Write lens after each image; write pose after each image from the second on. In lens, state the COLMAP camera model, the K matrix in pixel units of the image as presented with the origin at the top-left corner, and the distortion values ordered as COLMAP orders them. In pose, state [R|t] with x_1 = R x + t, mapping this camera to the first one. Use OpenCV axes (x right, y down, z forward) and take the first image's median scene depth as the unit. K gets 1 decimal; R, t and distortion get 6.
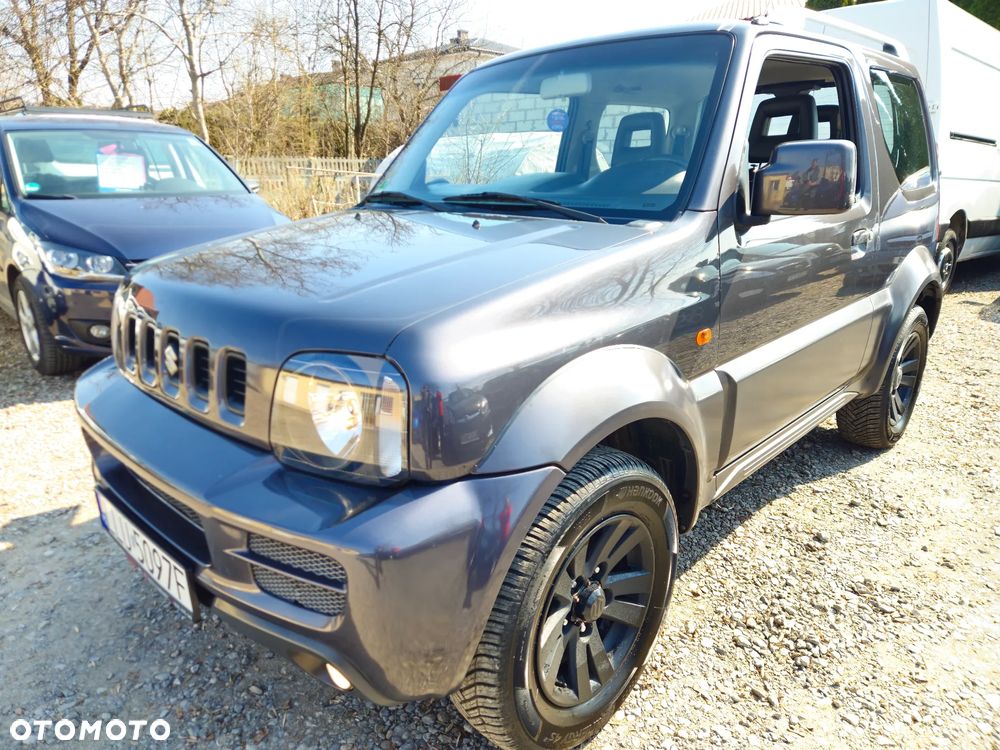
lens RADIAL K [[663.8, 0, 495.9], [0, 663.8, 374.2], [0, 0, 1]] dist [0.066972, -0.053126]
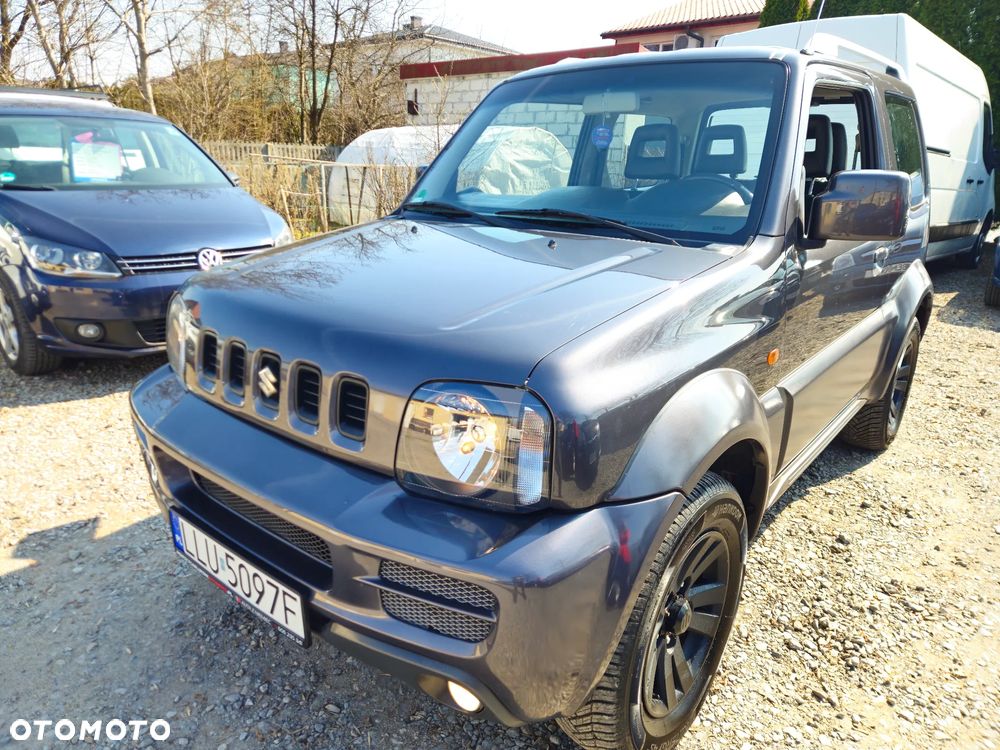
lens RADIAL K [[663.8, 0, 499.9], [0, 663.8, 369.7], [0, 0, 1]] dist [0.066972, -0.053126]
pose [[0.996803, 0.002069, 0.079871, -0.173535], [-0.002729, 0.999963, 0.008158, -0.037715], [-0.079851, -0.008350, 0.996772, -0.008491]]
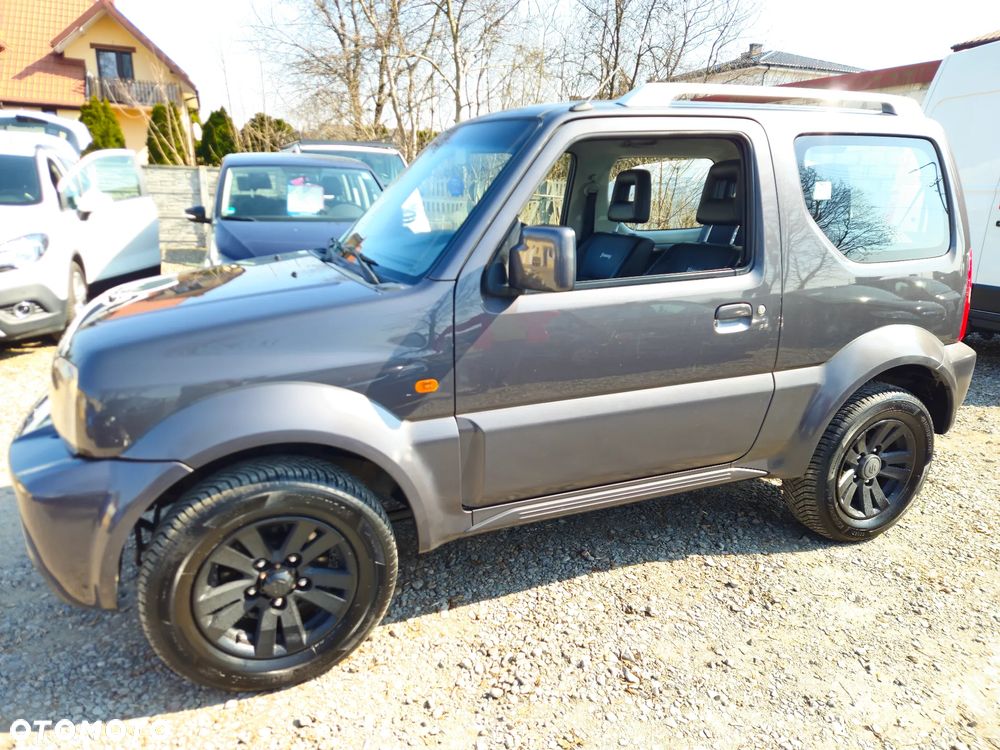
lens RADIAL K [[663.8, 0, 493.2], [0, 663.8, 378.0], [0, 0, 1]] dist [0.066972, -0.053126]
pose [[0.921246, 0.130223, -0.366535, 0.741576], [-0.136642, 0.990584, 0.008501, -0.085019], [0.364191, 0.042252, 0.930366, -0.035244]]
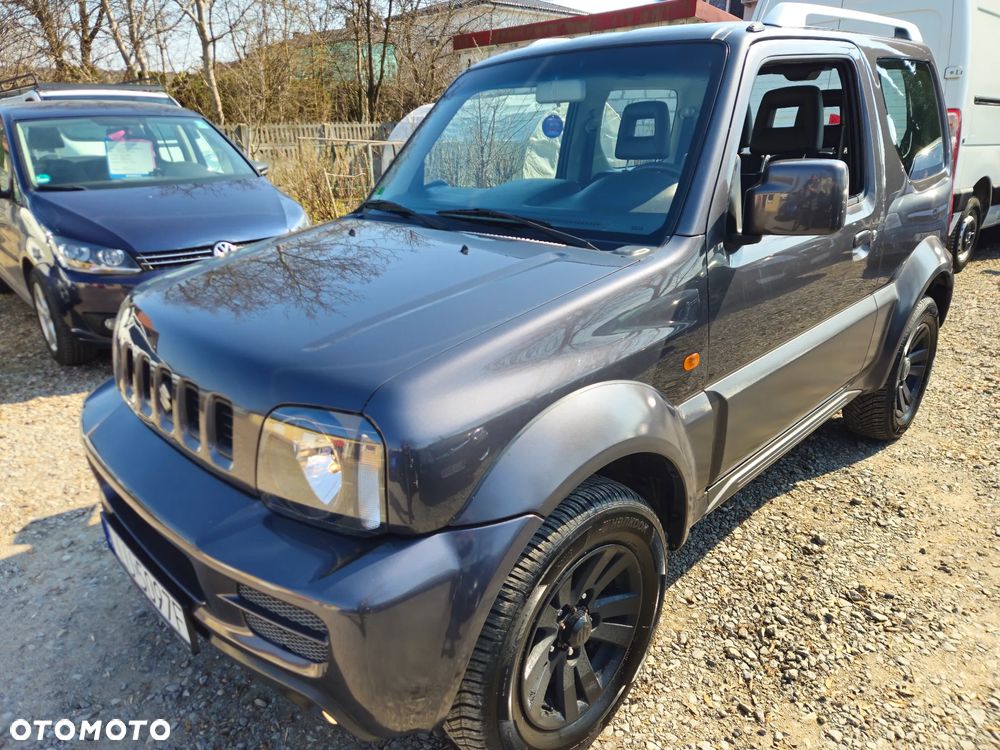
lens RADIAL K [[663.8, 0, 497.9], [0, 663.8, 368.5], [0, 0, 1]] dist [0.066972, -0.053126]
pose [[0.999563, -0.010891, -0.027478, 0.042117], [0.012268, 0.998651, 0.050462, -0.087955], [0.026891, -0.050778, 0.998348, -0.006877]]
